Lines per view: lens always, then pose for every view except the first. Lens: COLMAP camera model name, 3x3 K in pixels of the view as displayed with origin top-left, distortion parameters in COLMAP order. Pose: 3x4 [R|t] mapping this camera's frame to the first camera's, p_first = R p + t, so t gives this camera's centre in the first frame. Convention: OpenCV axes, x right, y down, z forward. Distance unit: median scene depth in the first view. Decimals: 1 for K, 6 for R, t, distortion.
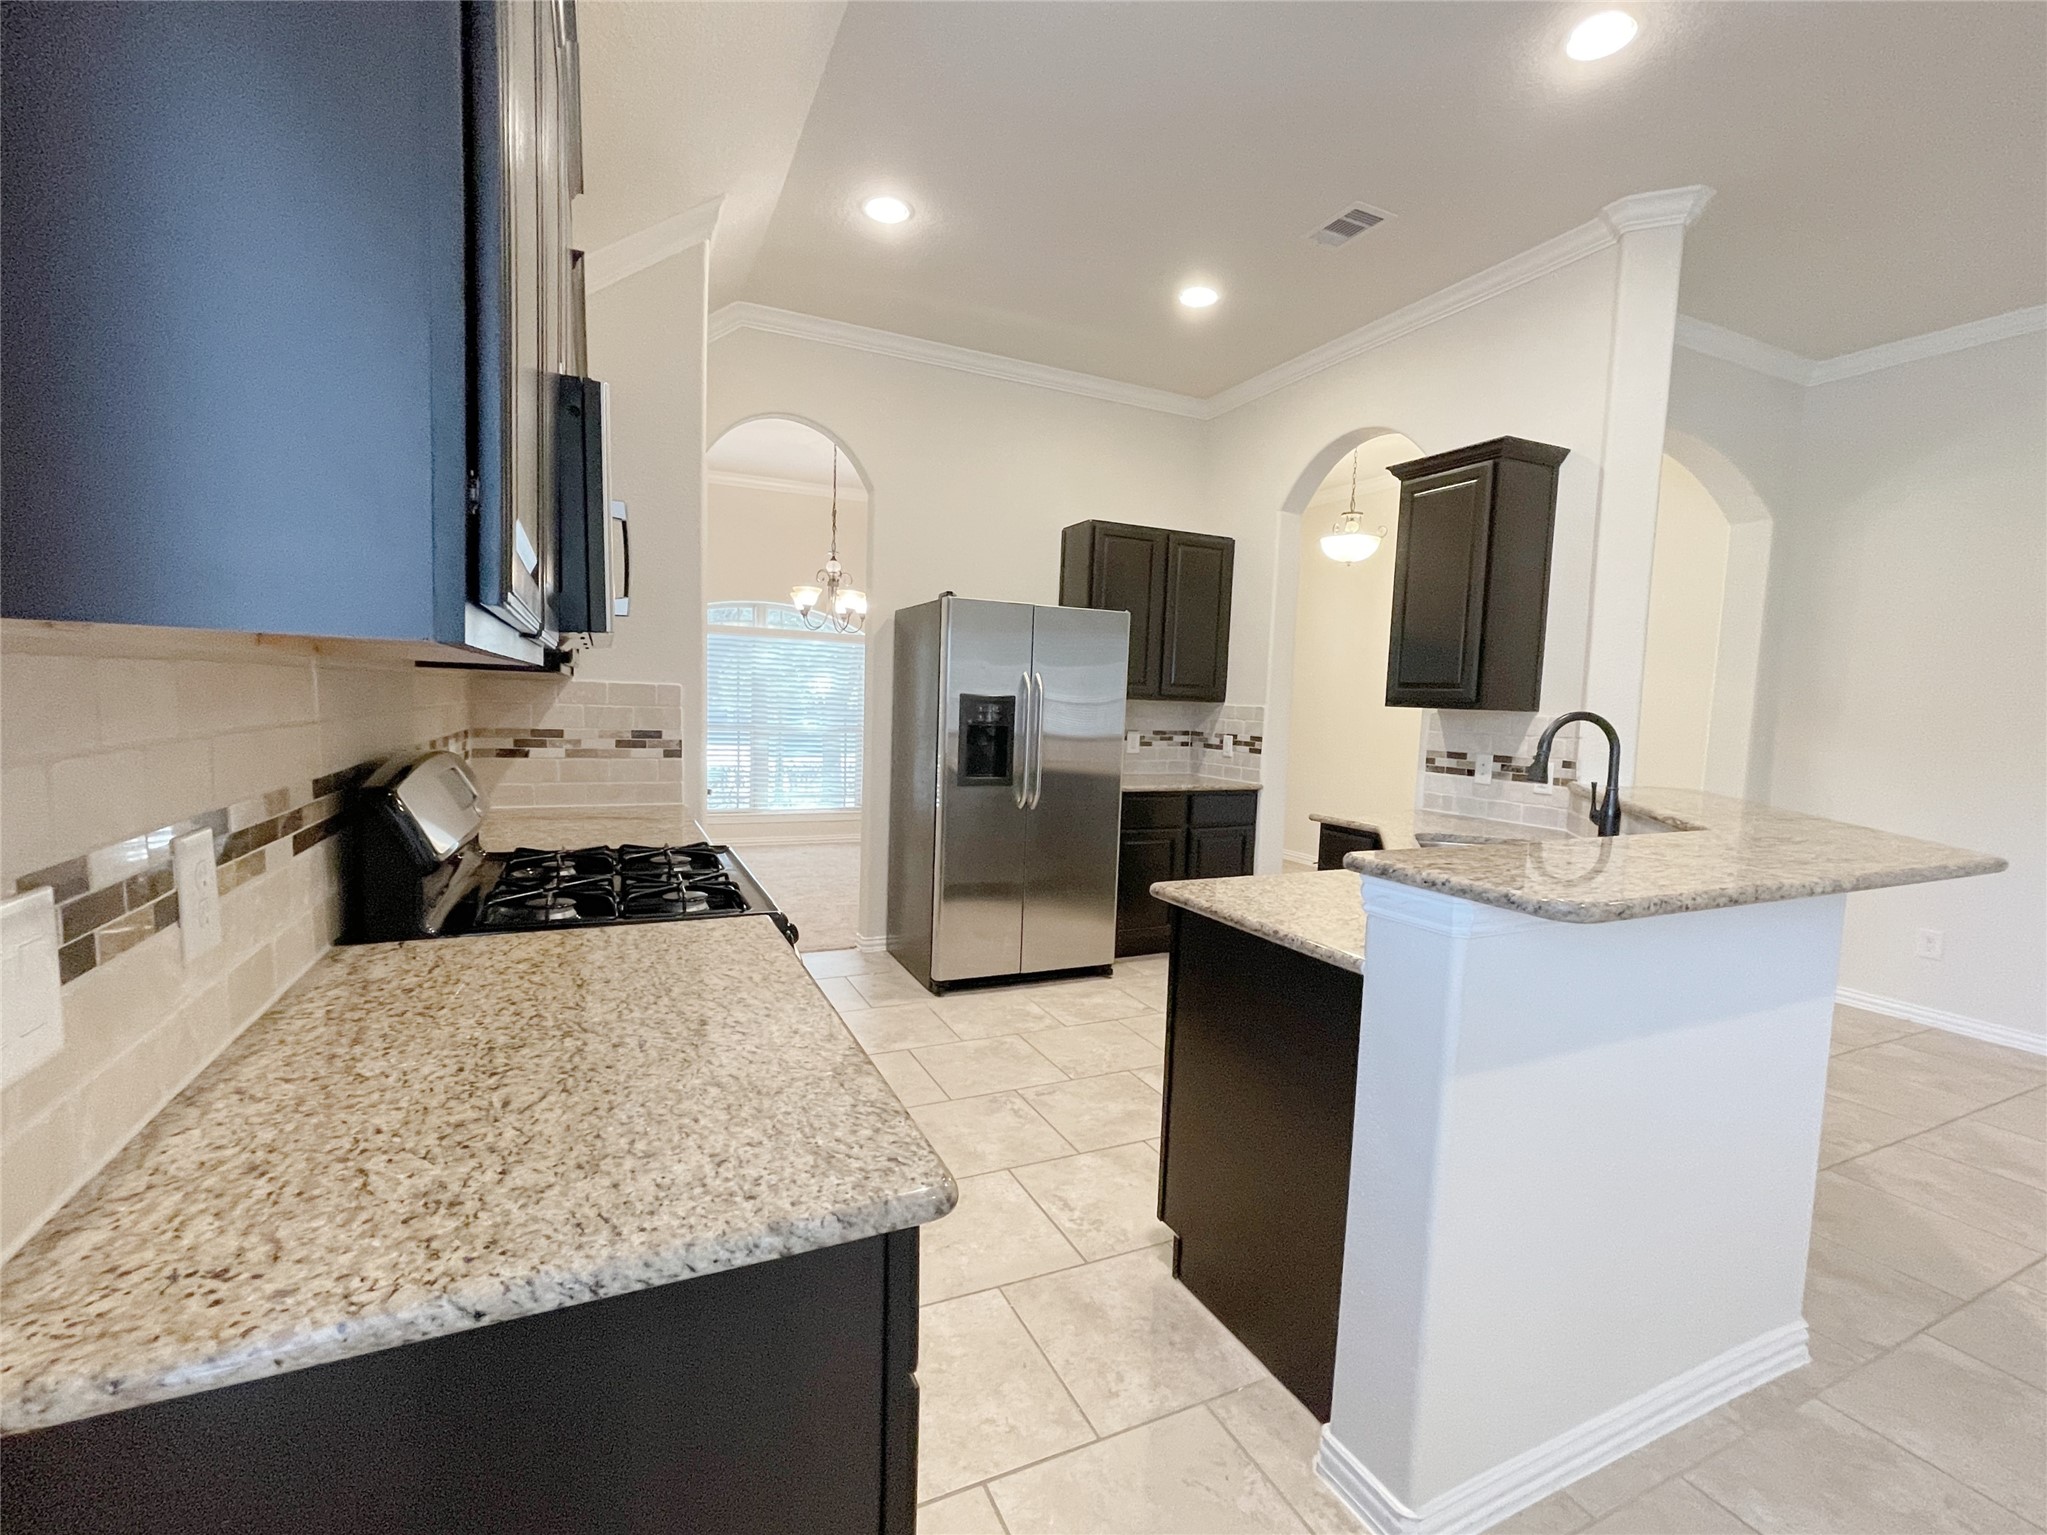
lens RADIAL K [[886.5, 0, 1026.8], [0, 886.5, 782.5], [0, 0, 1]] dist [-0.000471, 0.000098]
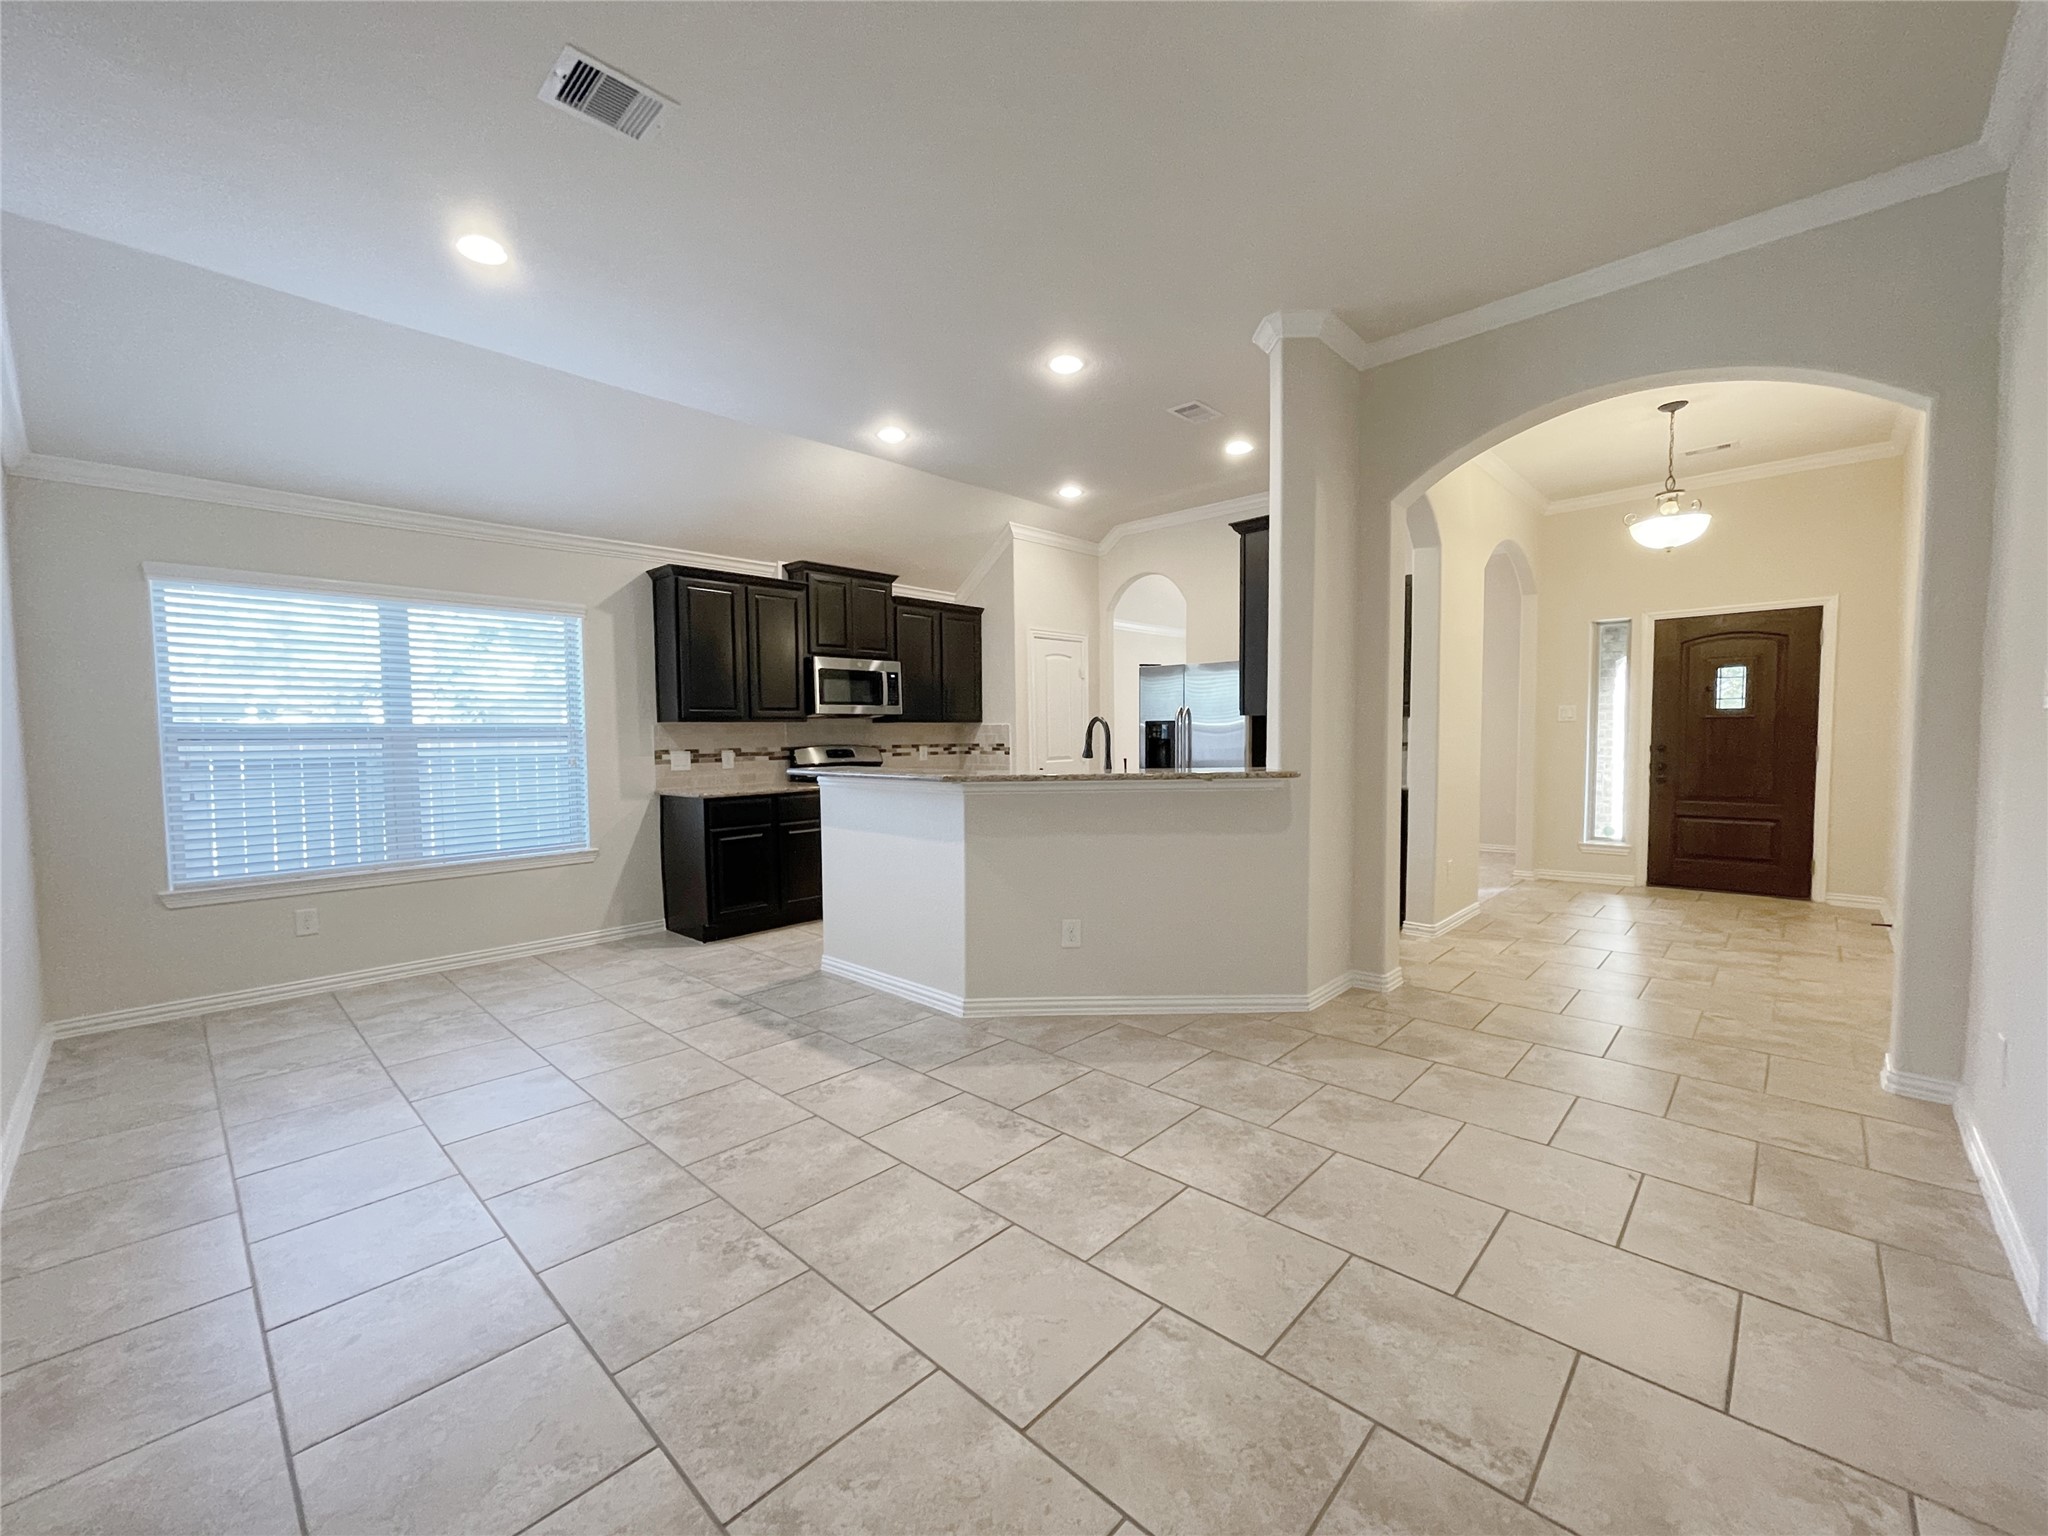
lens RADIAL K [[829.9, 0, 1024.0], [0, 829.9, 768.0], [0, 0, 1]] dist [-0.000370, -0.000010]
pose [[0.367693, 0.005965, -0.929928, 1.652742], [-0.061766, 0.997928, -0.018021, 0.044411], [0.927894, 0.064065, 0.367299, 0.212638]]
